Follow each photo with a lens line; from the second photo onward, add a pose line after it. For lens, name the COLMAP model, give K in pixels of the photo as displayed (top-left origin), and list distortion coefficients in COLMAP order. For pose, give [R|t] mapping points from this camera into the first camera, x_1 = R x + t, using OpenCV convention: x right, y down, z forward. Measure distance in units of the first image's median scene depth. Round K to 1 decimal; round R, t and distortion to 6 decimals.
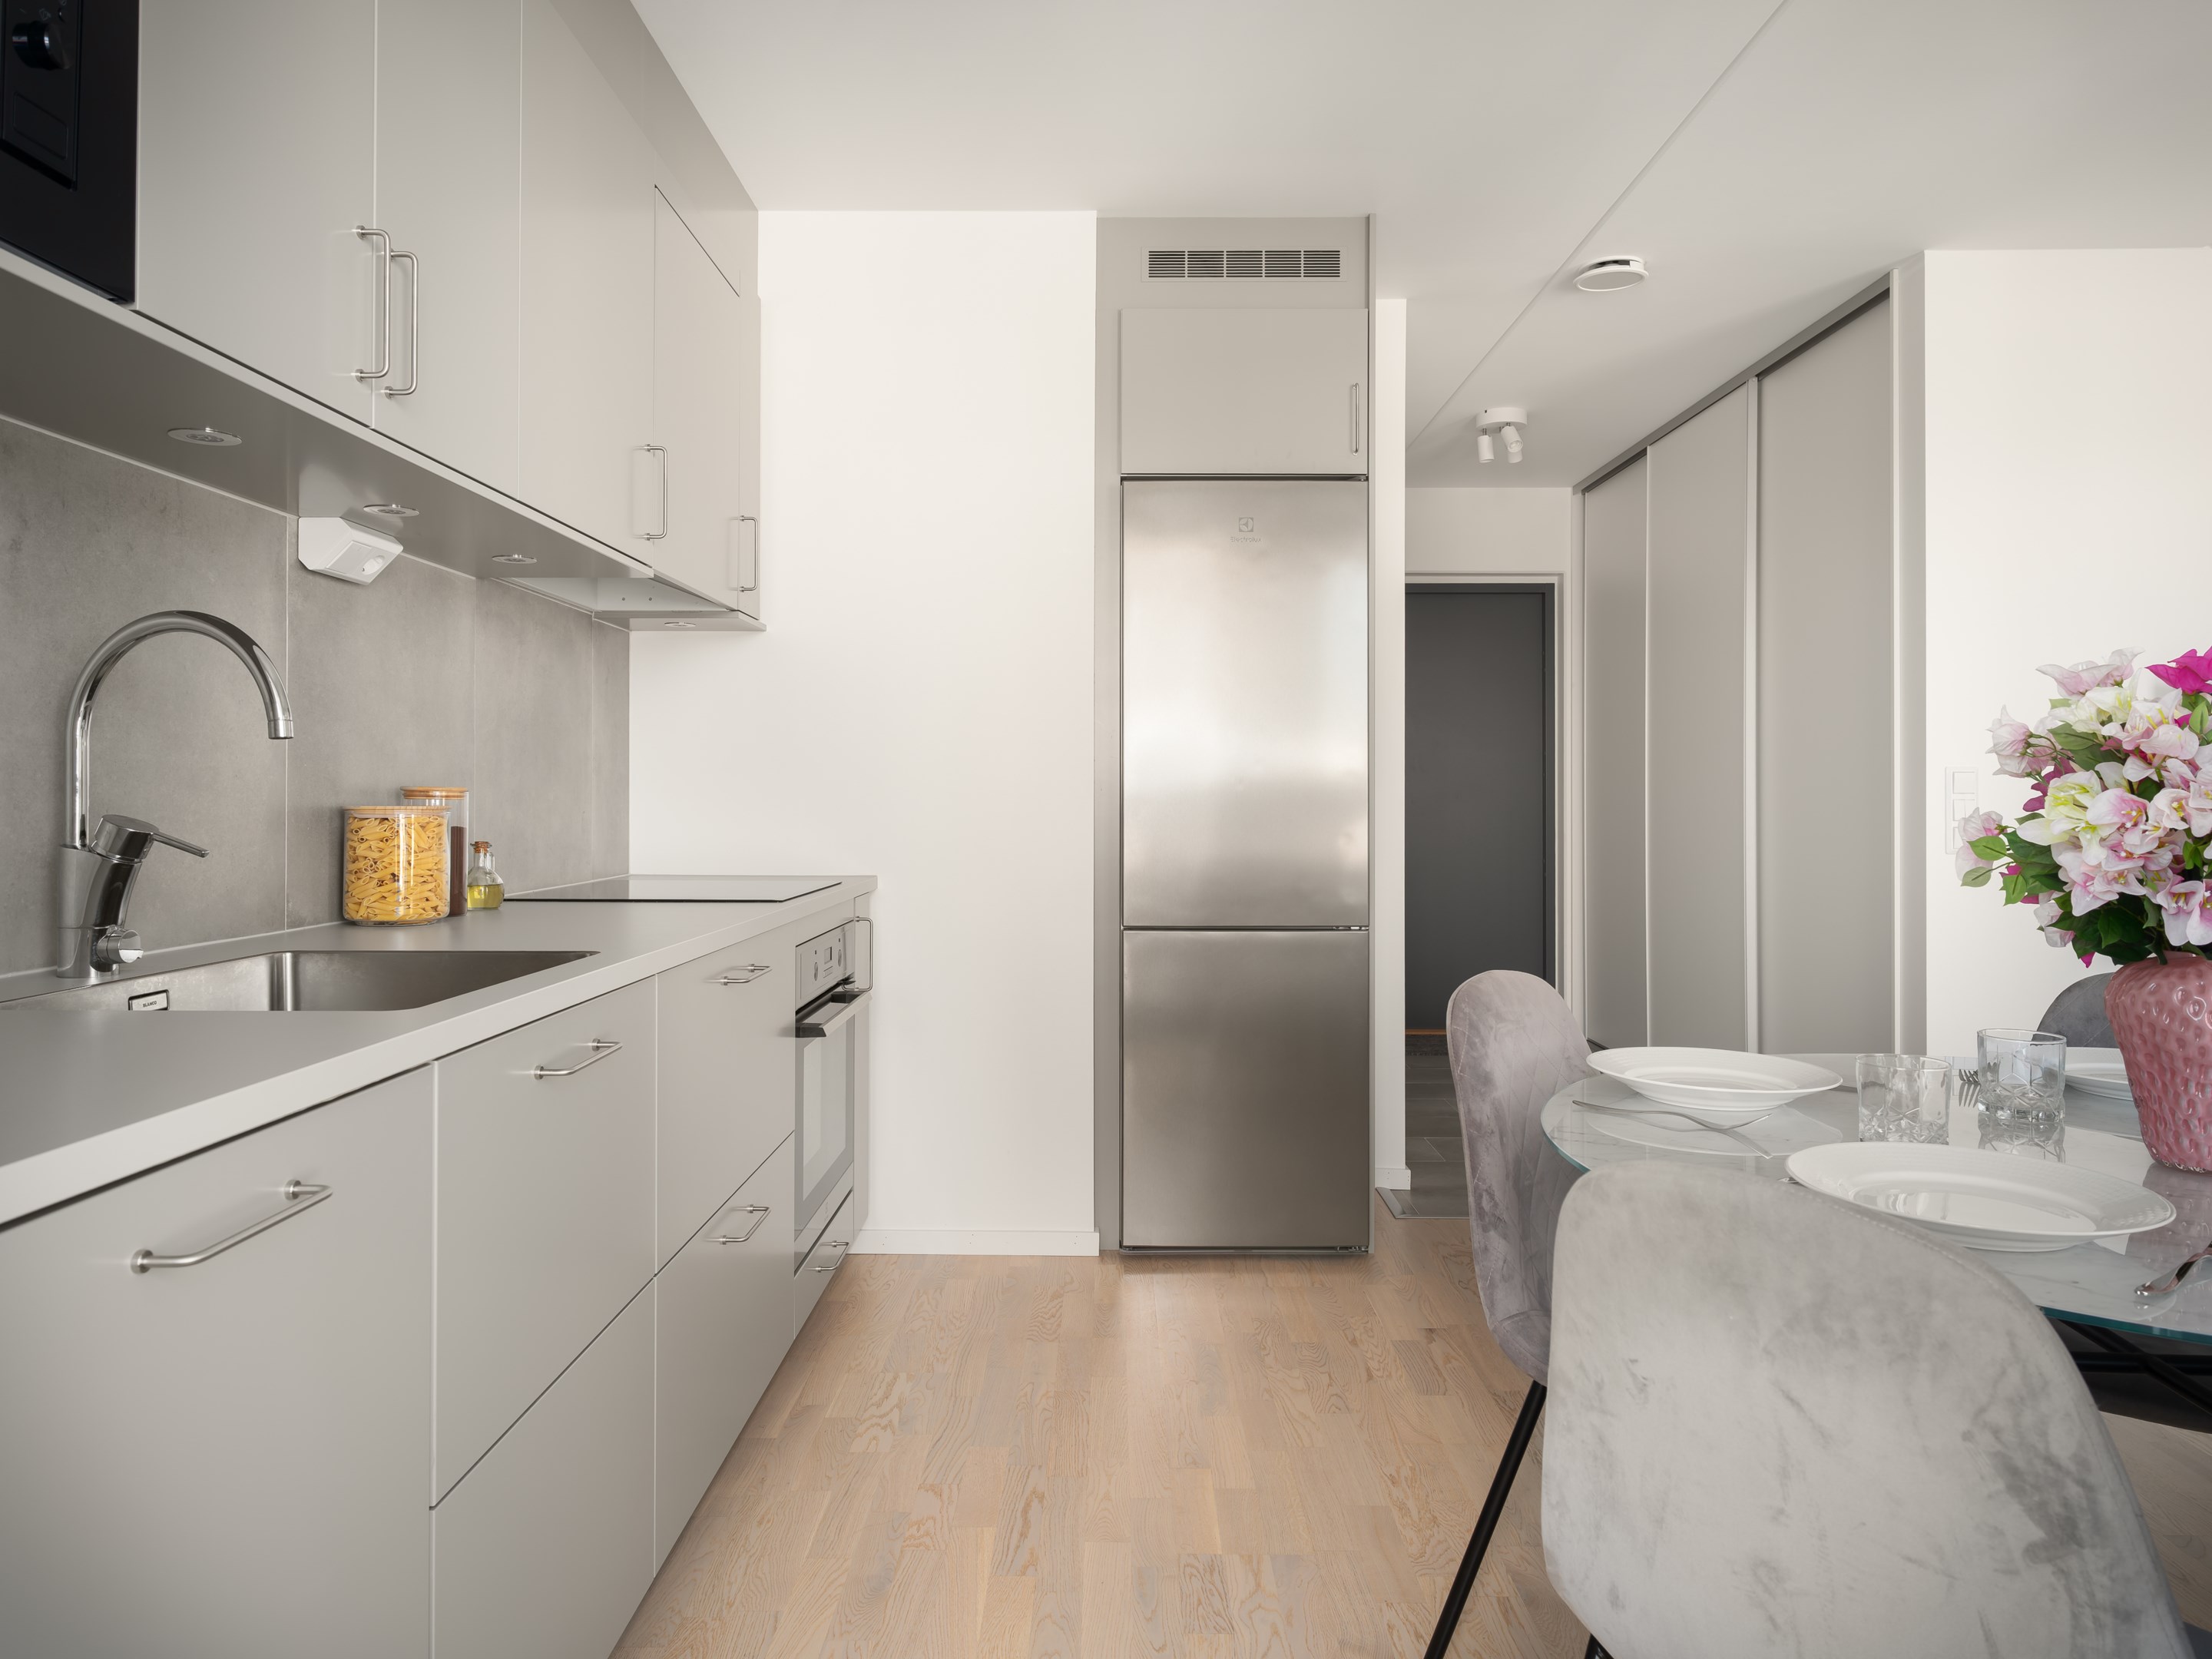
lens RADIAL K [[1436.6, 0, 1106.0], [0, 1436.6, 829.5], [0, 0, 1]] dist [-0.000256, 0.000893]
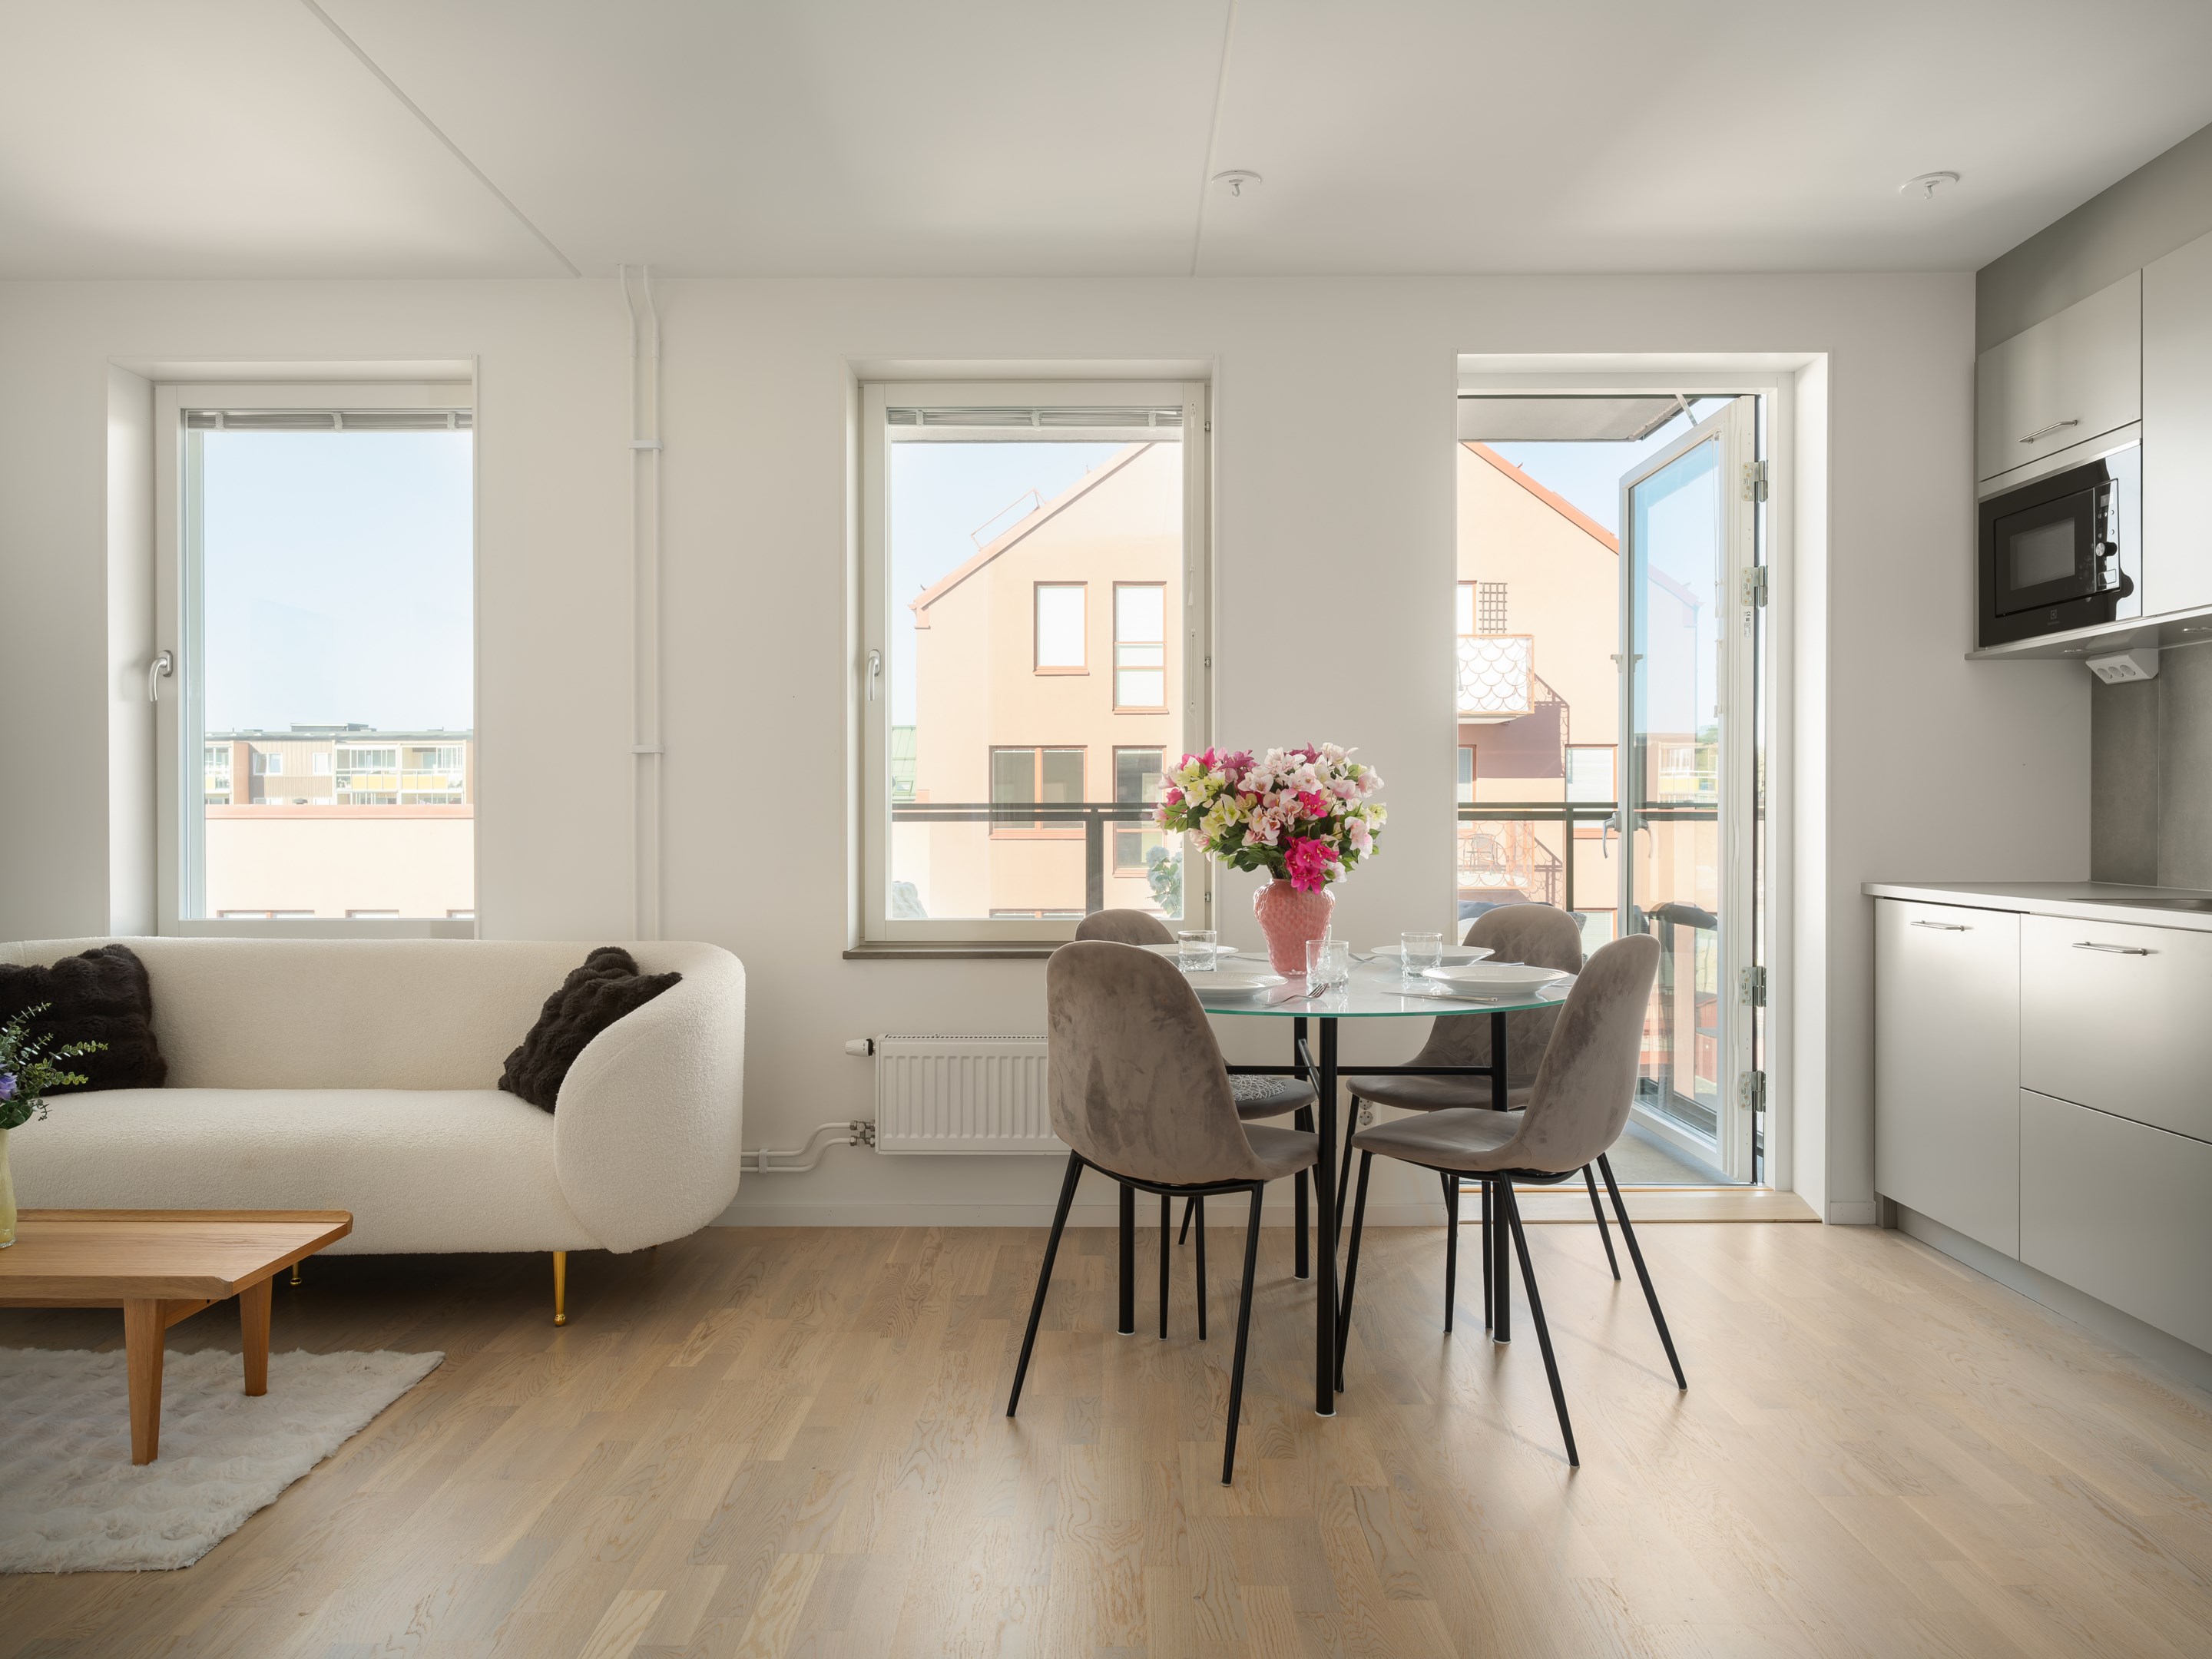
lens RADIAL K [[1436.6, 0, 1106.0], [0, 1436.6, 829.5], [0, 0, 1]] dist [-0.000256, 0.000893]
pose [[-0.999992, -0.001016, -0.003870, 0.631652], [-0.001129, 0.999567, 0.029407, -0.031726], [0.003838, 0.029412, -0.999560, 1.903177]]
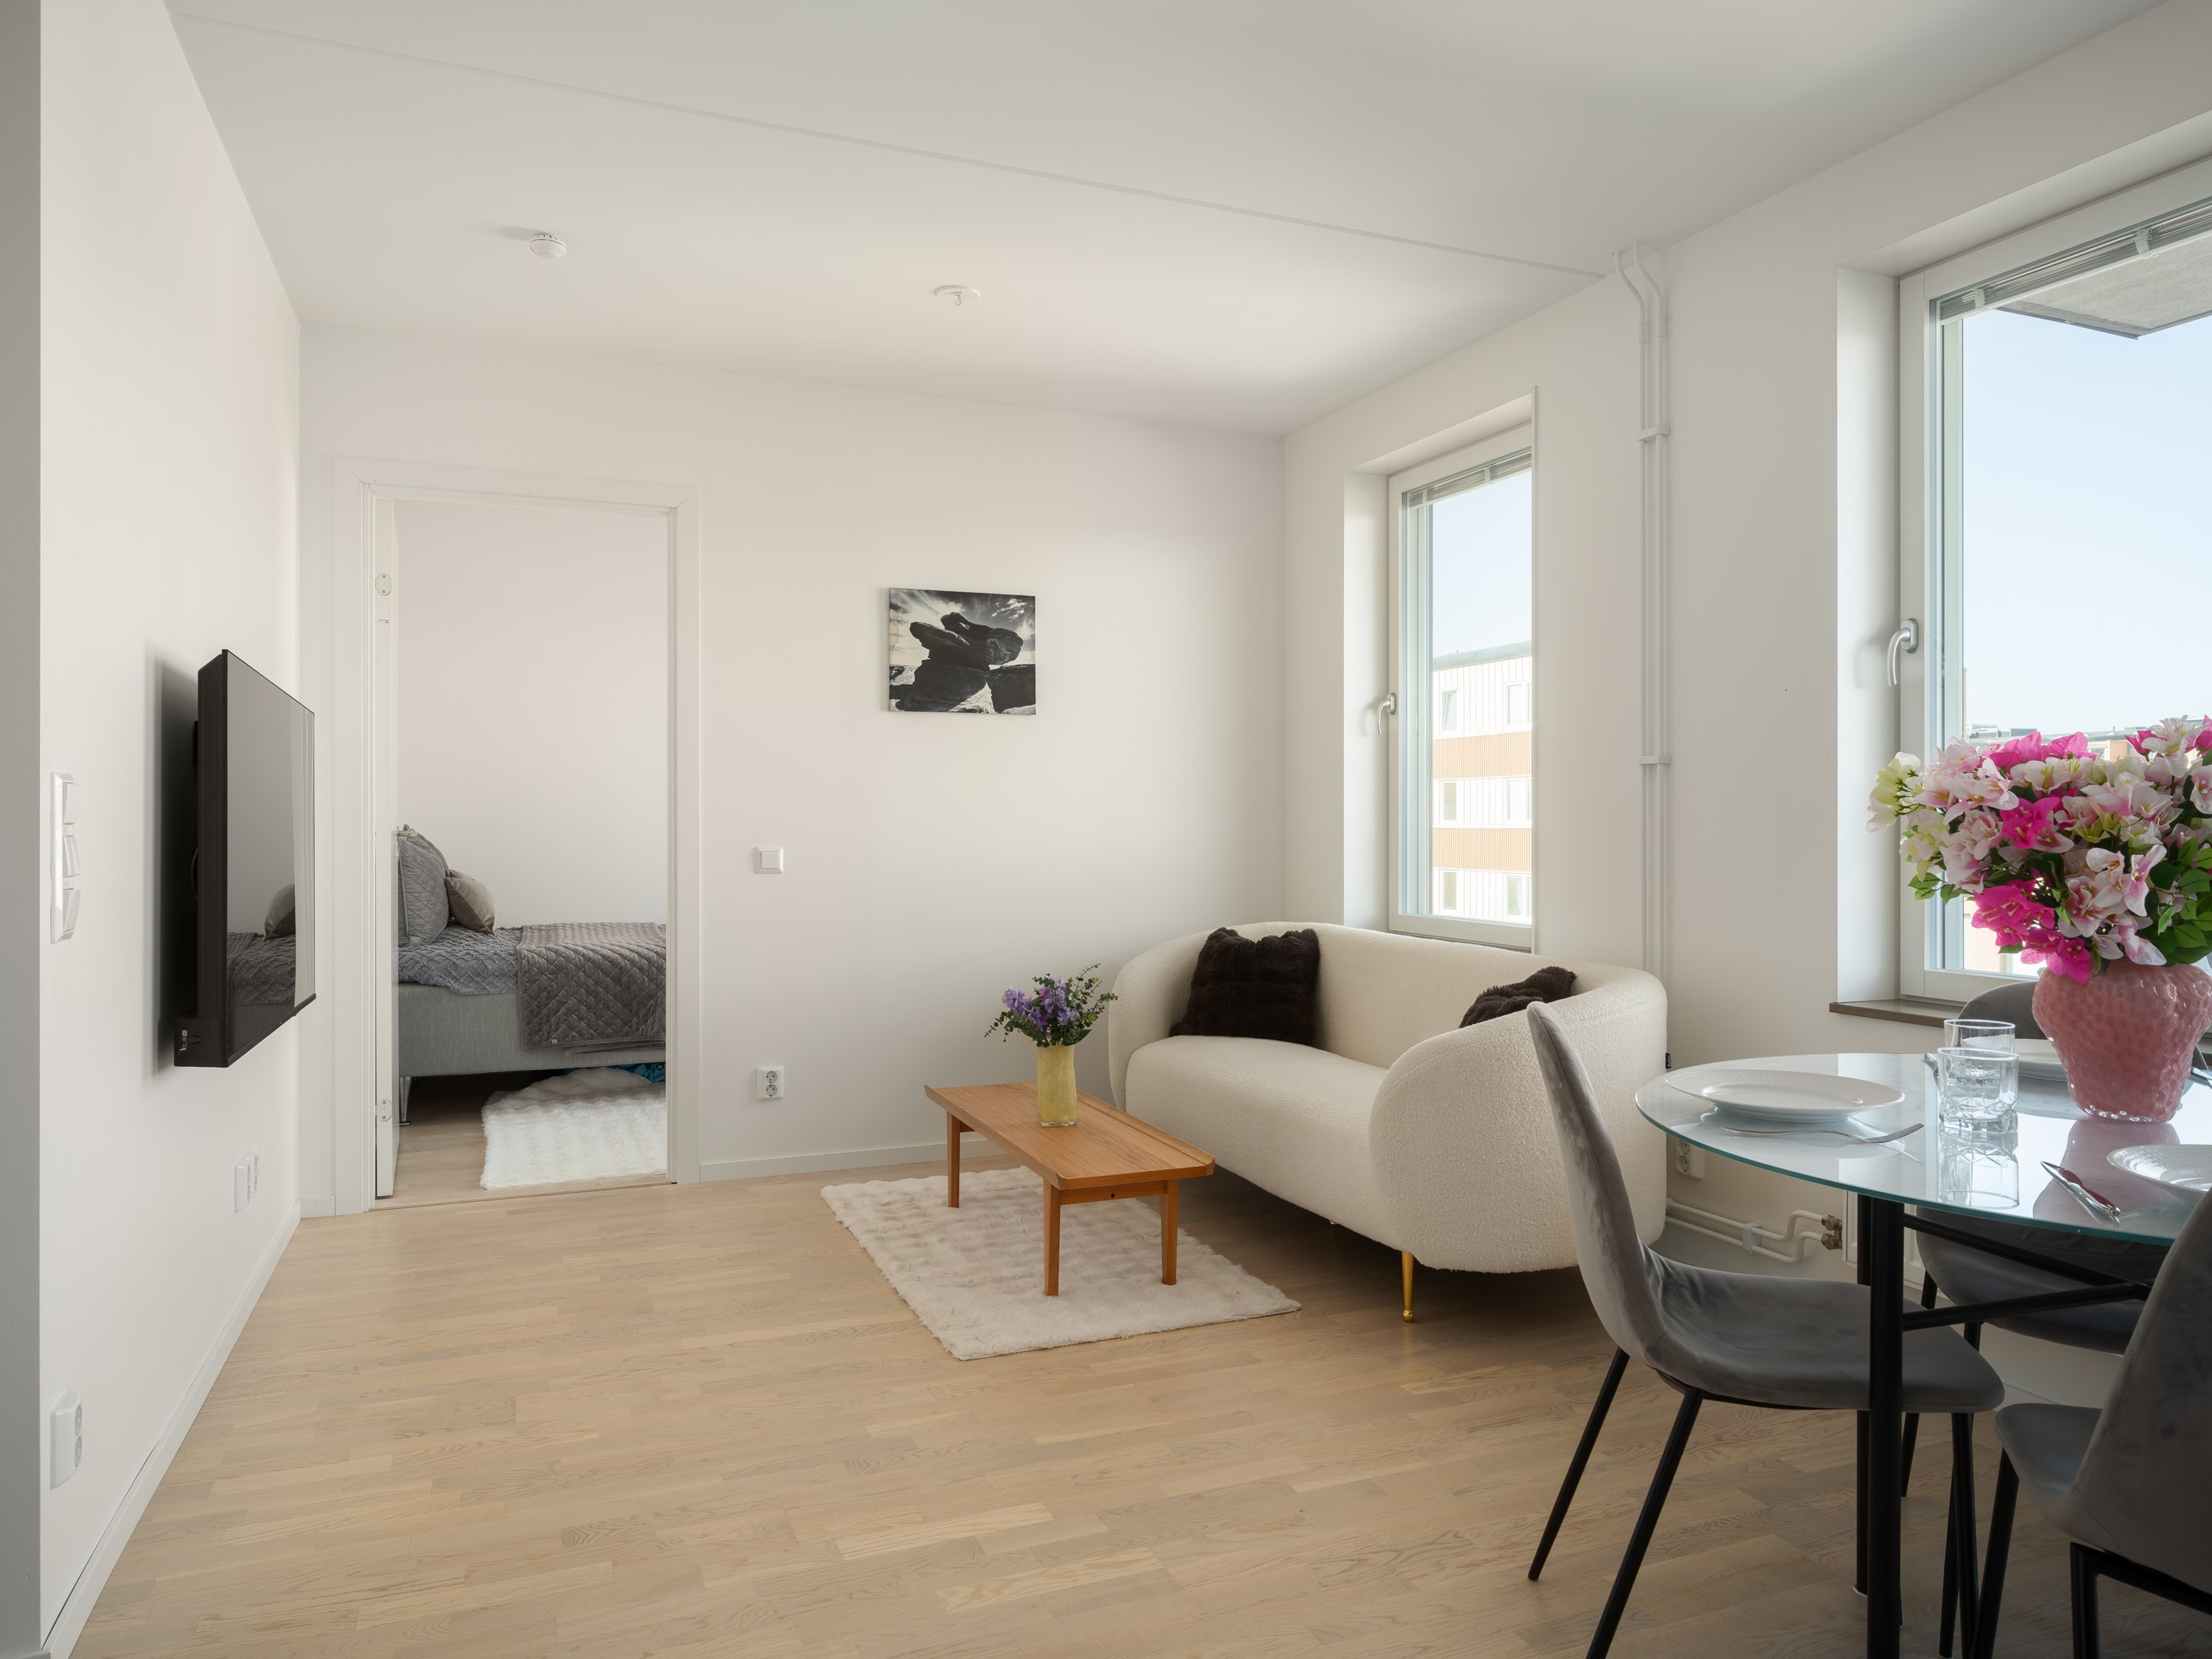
lens RADIAL K [[1446.7, 0, 1106.0], [0, 1446.7, 829.5], [0, 0, 1]] dist [0.001323, 0.003967]
pose [[-0.390184, -0.007535, 0.920706, -0.044323], [0.018857, 0.999691, 0.016173, -0.036329], [-0.920544, 0.023672, -0.389922, 1.384282]]
